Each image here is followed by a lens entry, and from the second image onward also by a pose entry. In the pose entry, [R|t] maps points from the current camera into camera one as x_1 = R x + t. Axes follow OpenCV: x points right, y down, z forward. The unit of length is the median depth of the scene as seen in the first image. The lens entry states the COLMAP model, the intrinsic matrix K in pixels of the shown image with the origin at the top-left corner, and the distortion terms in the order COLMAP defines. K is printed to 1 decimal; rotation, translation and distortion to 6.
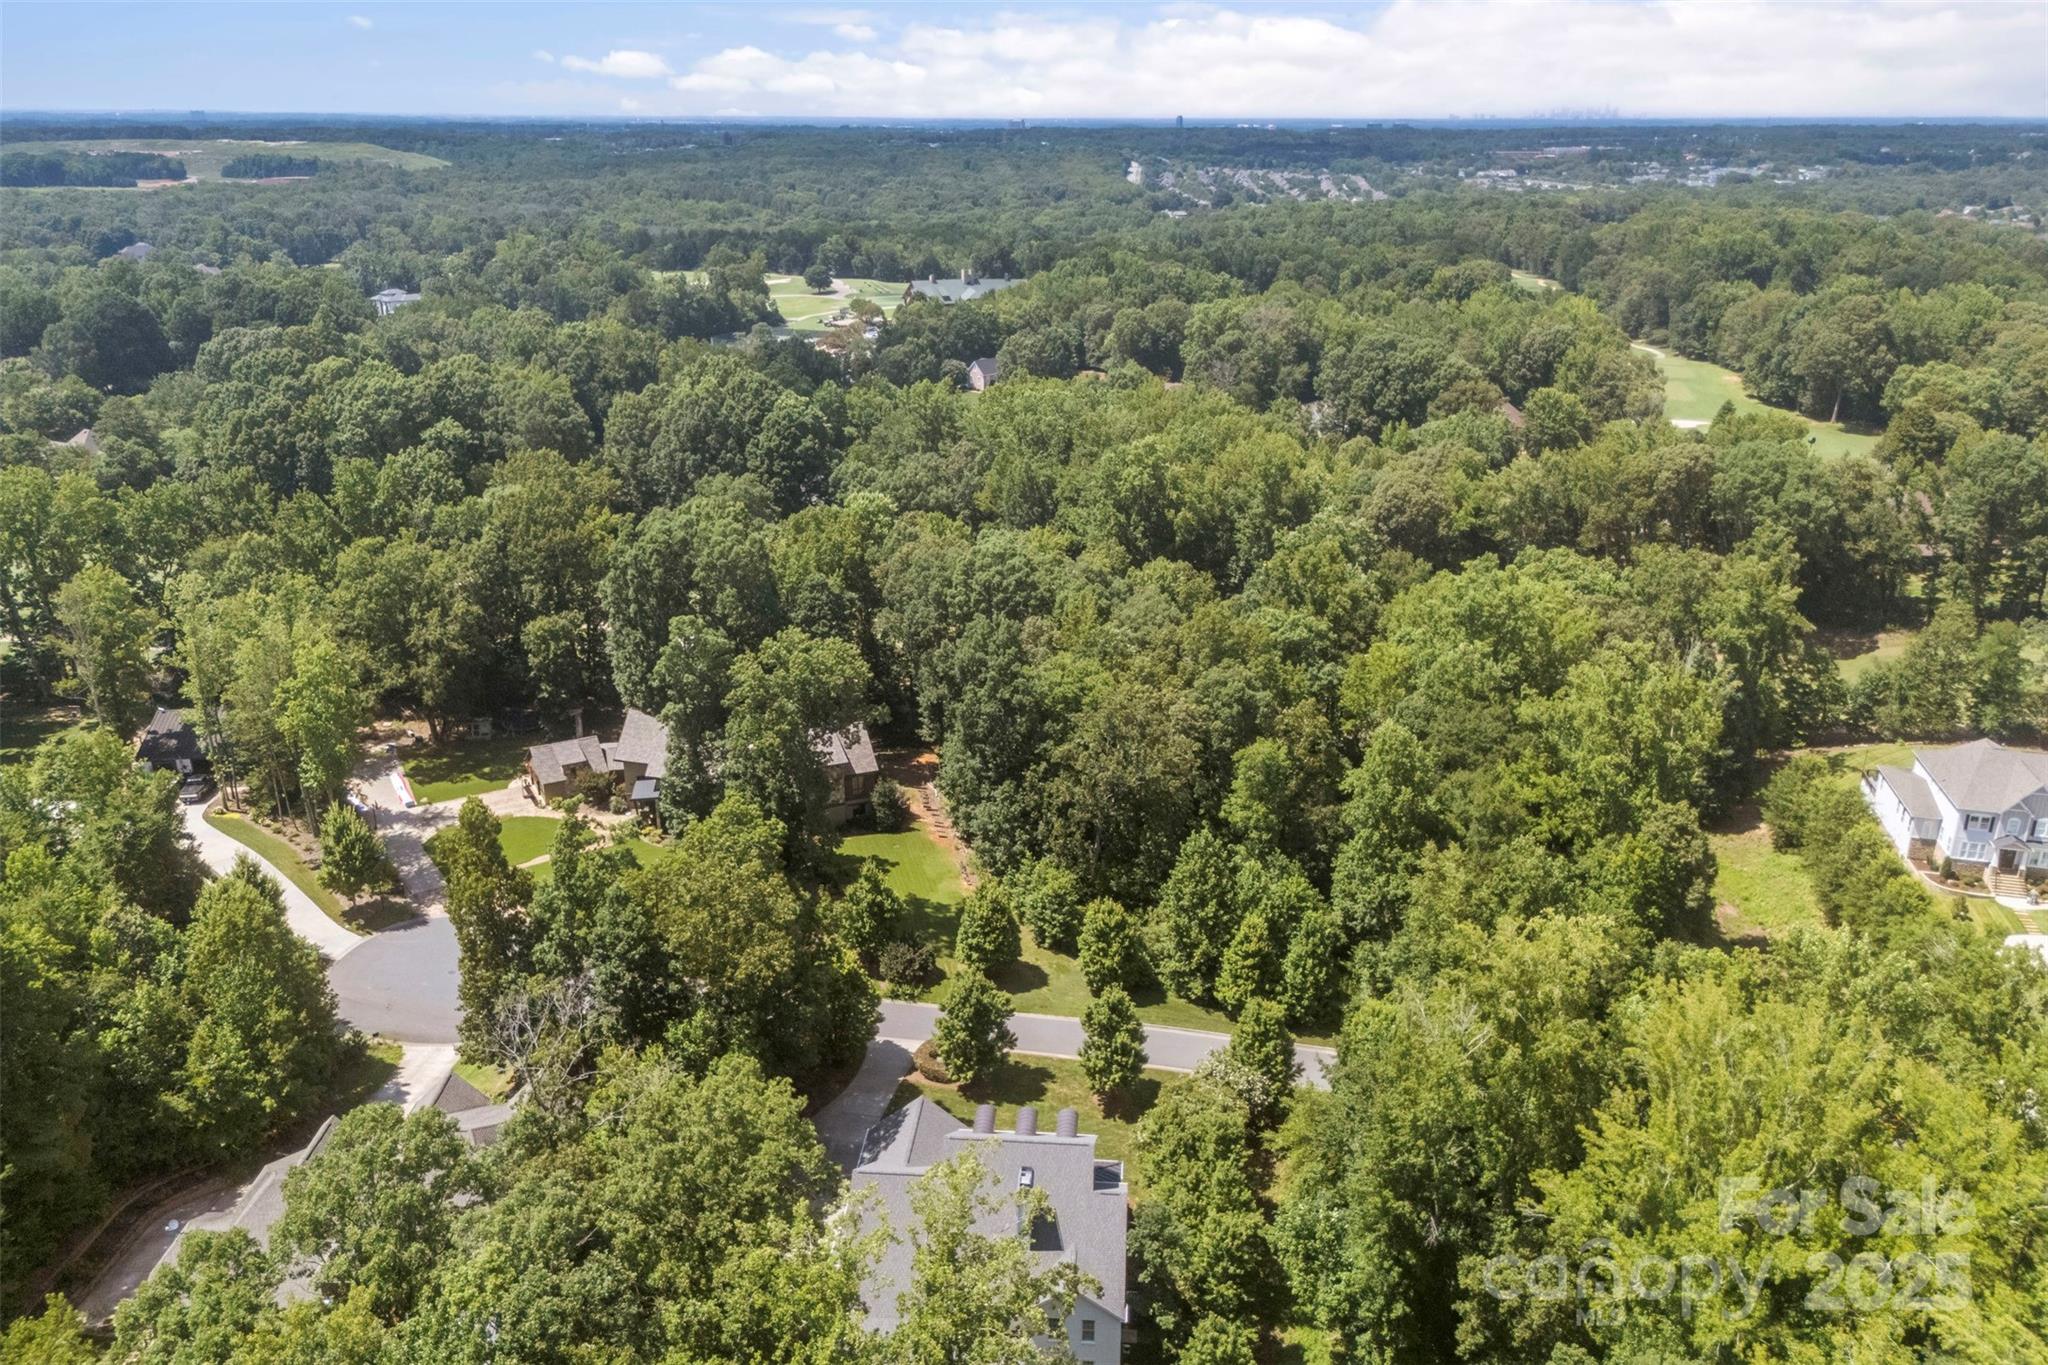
lens RADIAL K [[1479.4, 0, 1026.9], [0, 1479.4, 676.2], [0, 0, 1]] dist [0.037560, -0.034063]
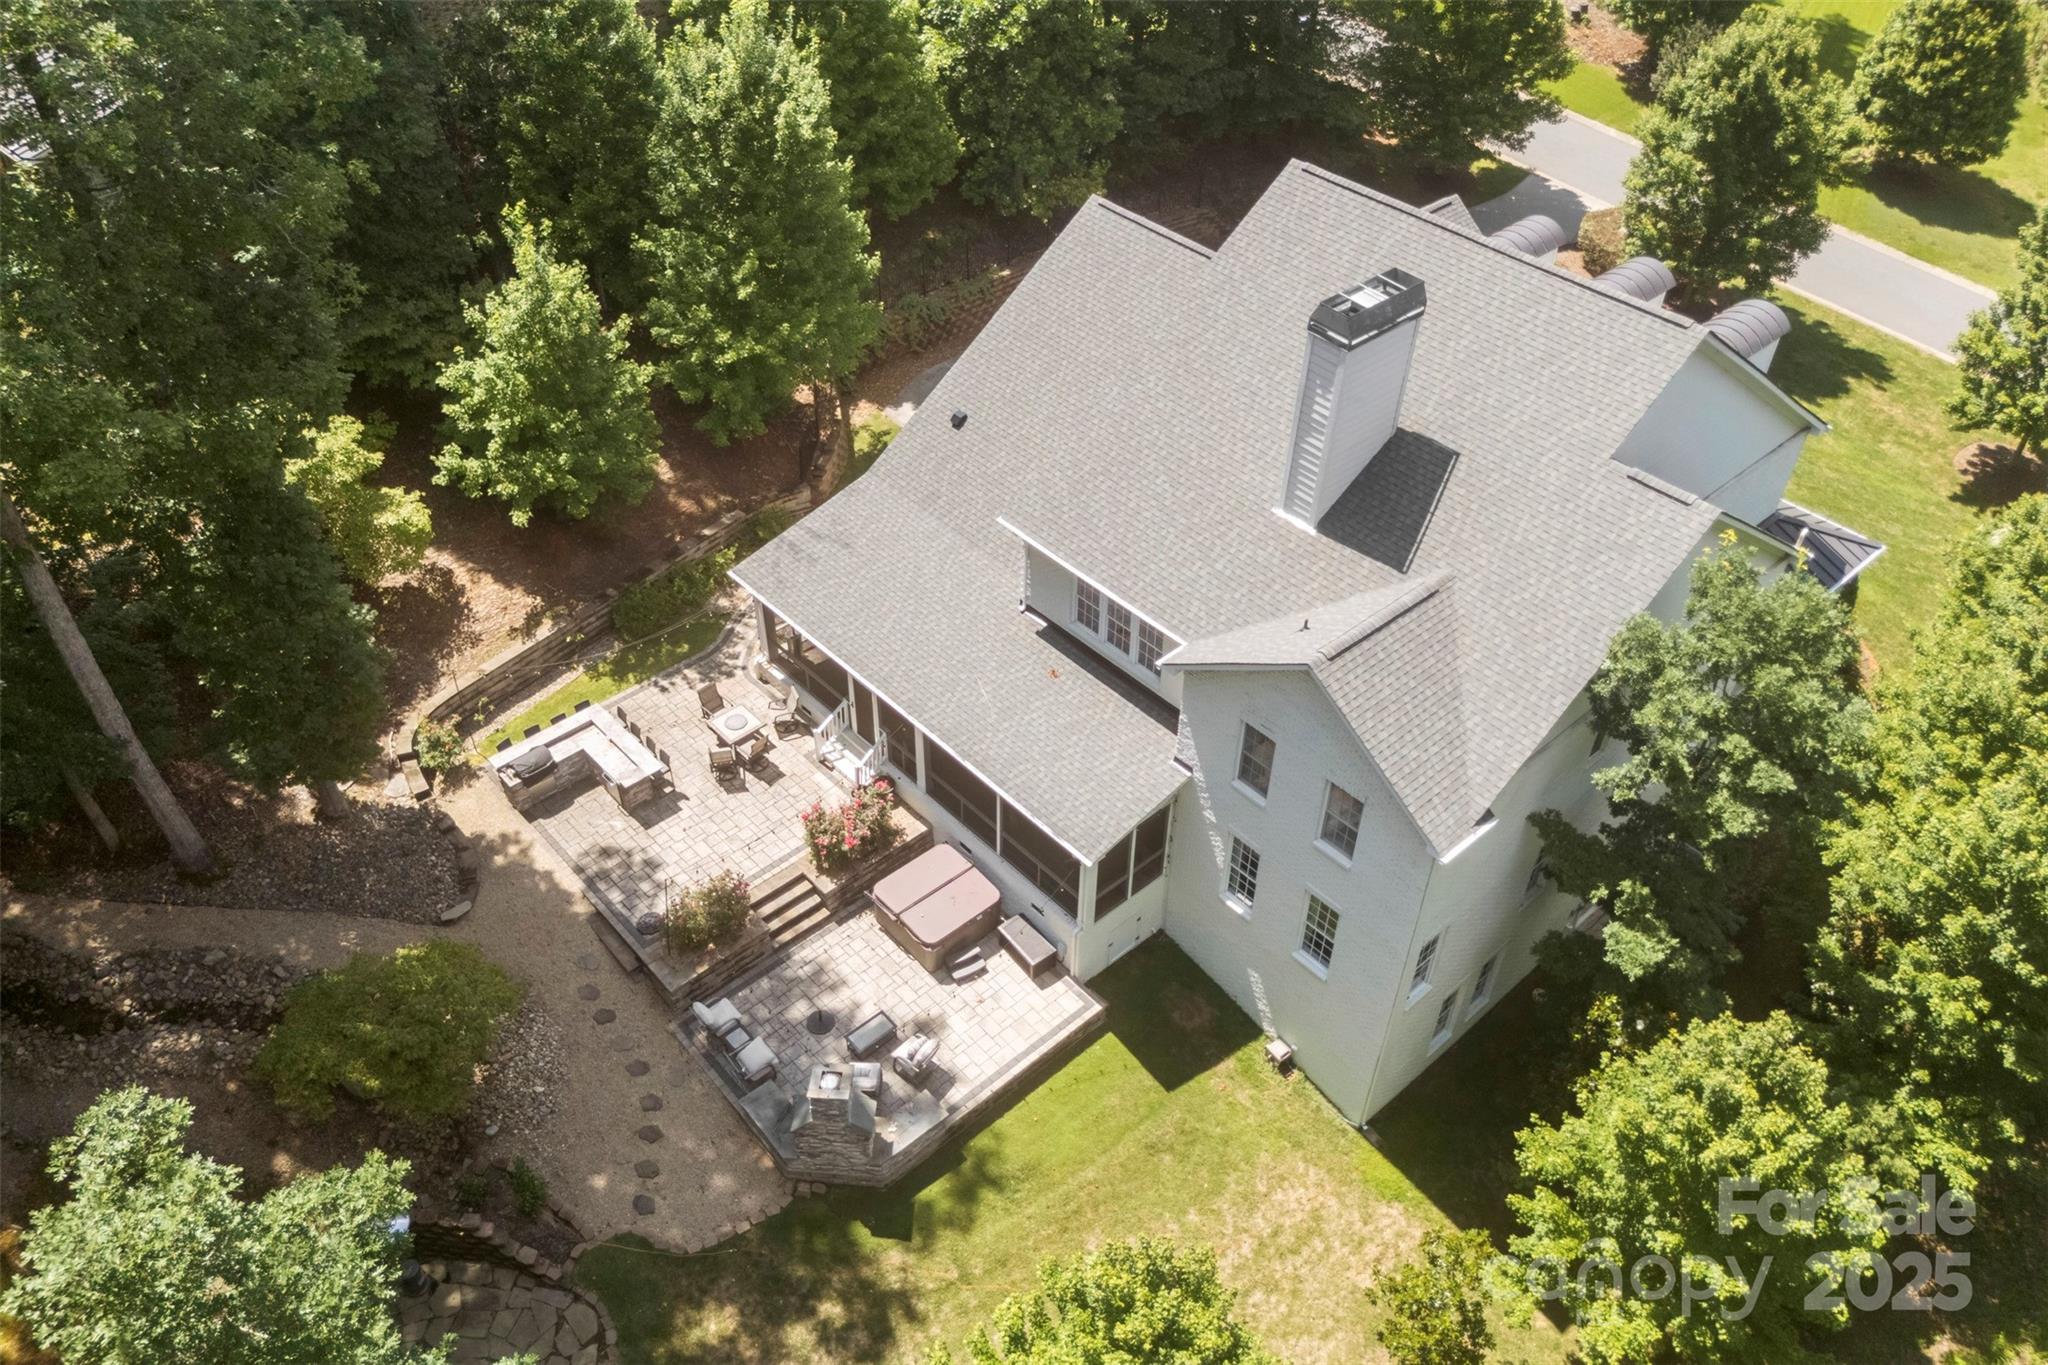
lens RADIAL K [[1479.4, 0, 1026.9], [0, 1479.4, 676.2], [0, 0, 1]] dist [0.037560, -0.034063]
pose [[0.718119, 0.461323, -0.521043, 0.126141], [-0.227037, 0.863049, 0.451220, 0.267695], [0.657844, -0.205734, 0.724510, 0.682004]]
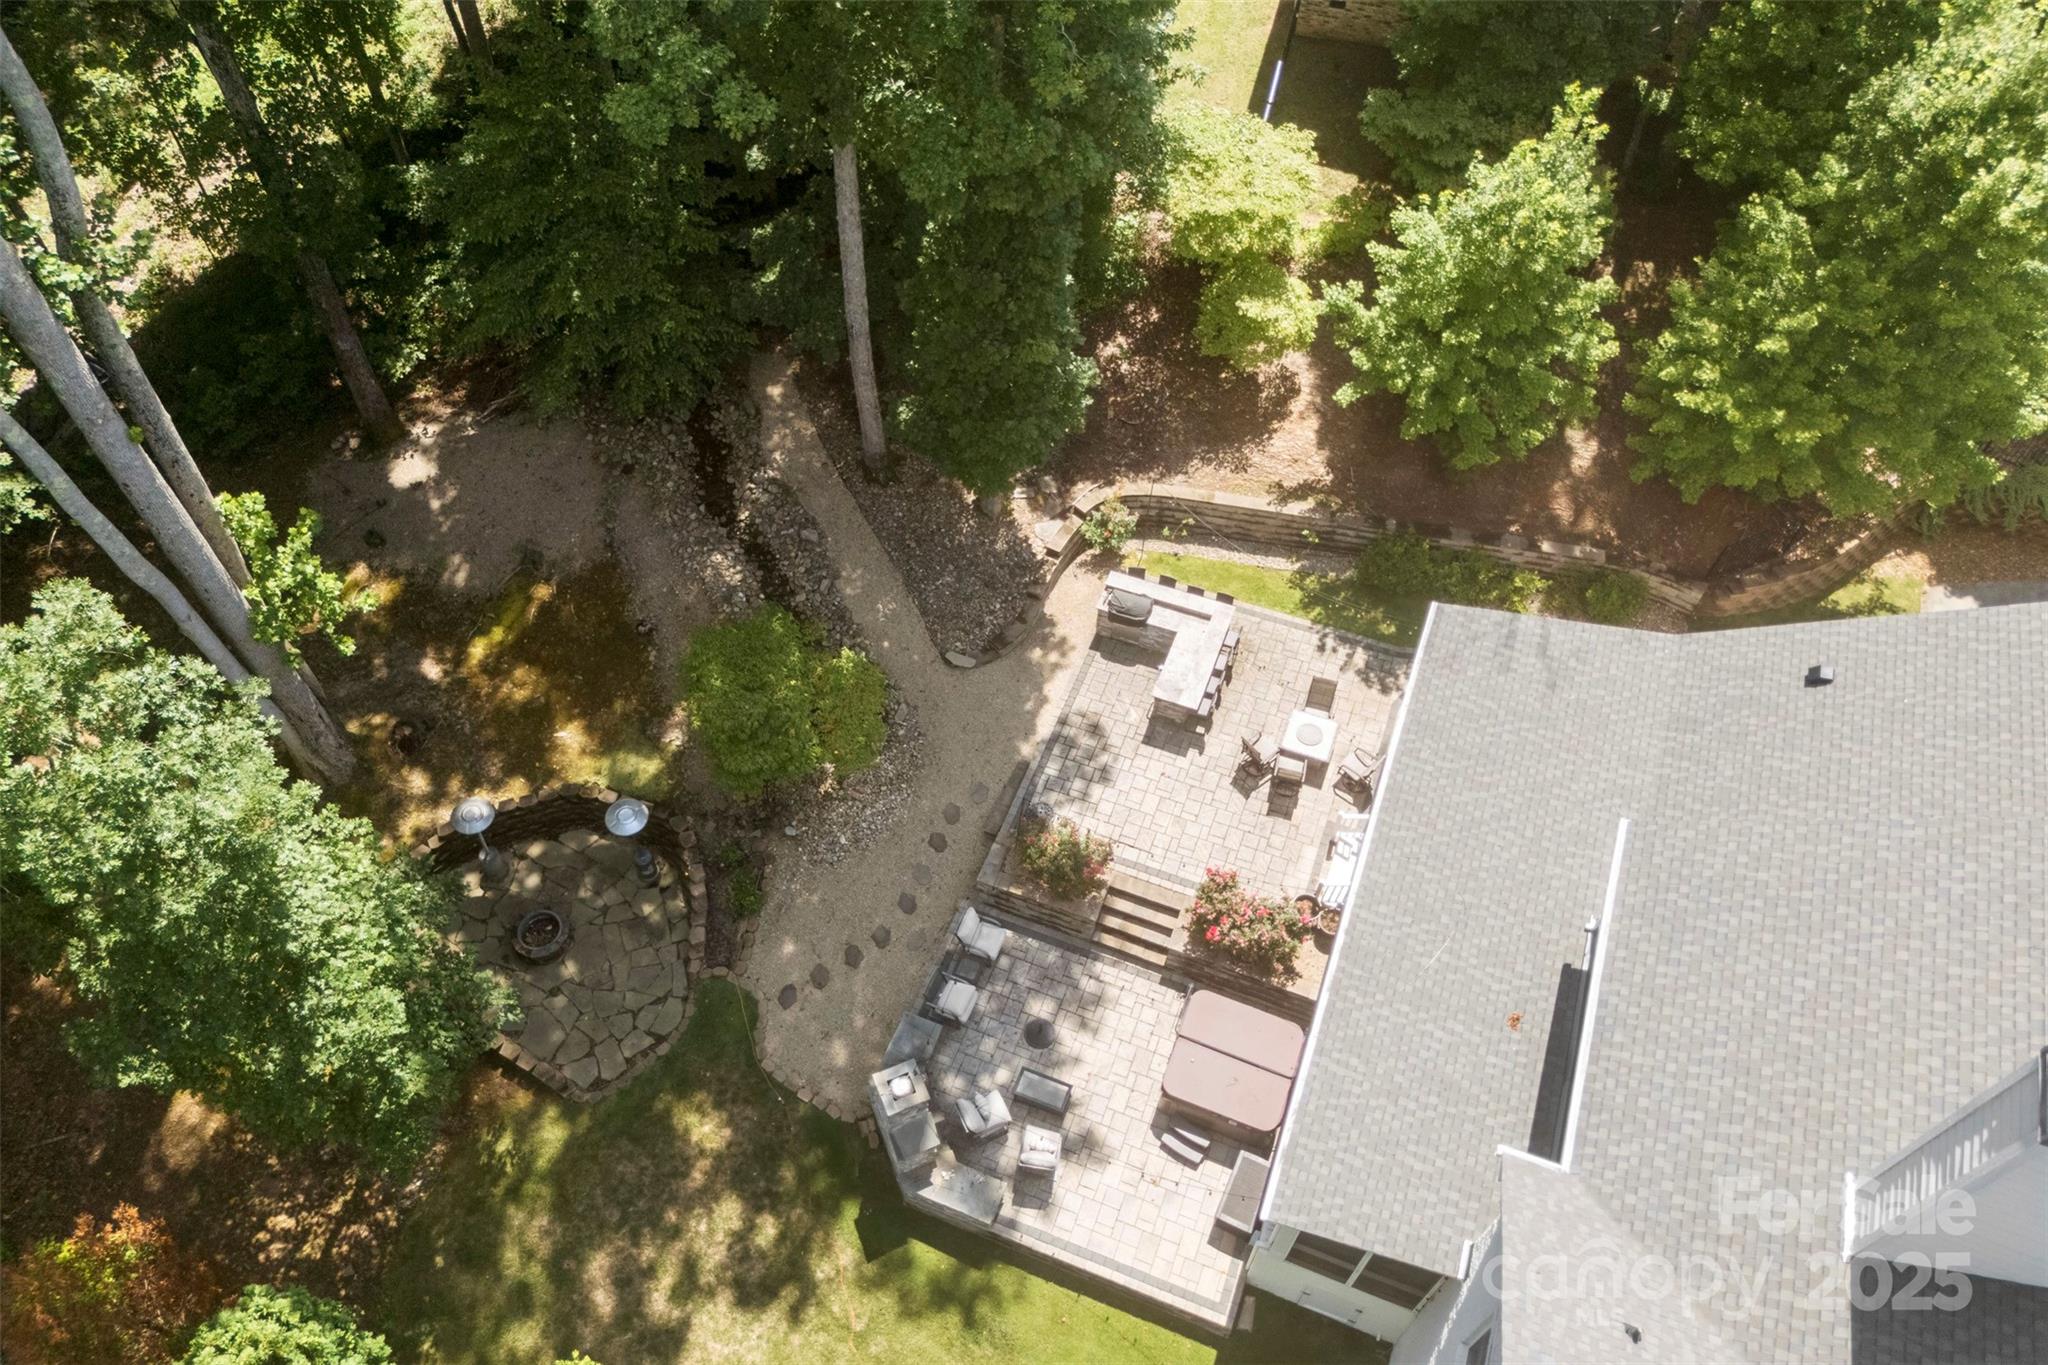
lens RADIAL K [[1479.4, 0, 1026.9], [0, 1479.4, 676.2], [0, 0, 1]] dist [0.037560, -0.034063]
pose [[-0.284653, 0.759381, -0.585076, 0.082203], [-0.337420, 0.491900, 0.802610, 0.227729], [0.897285, 0.425882, 0.116209, 0.792499]]
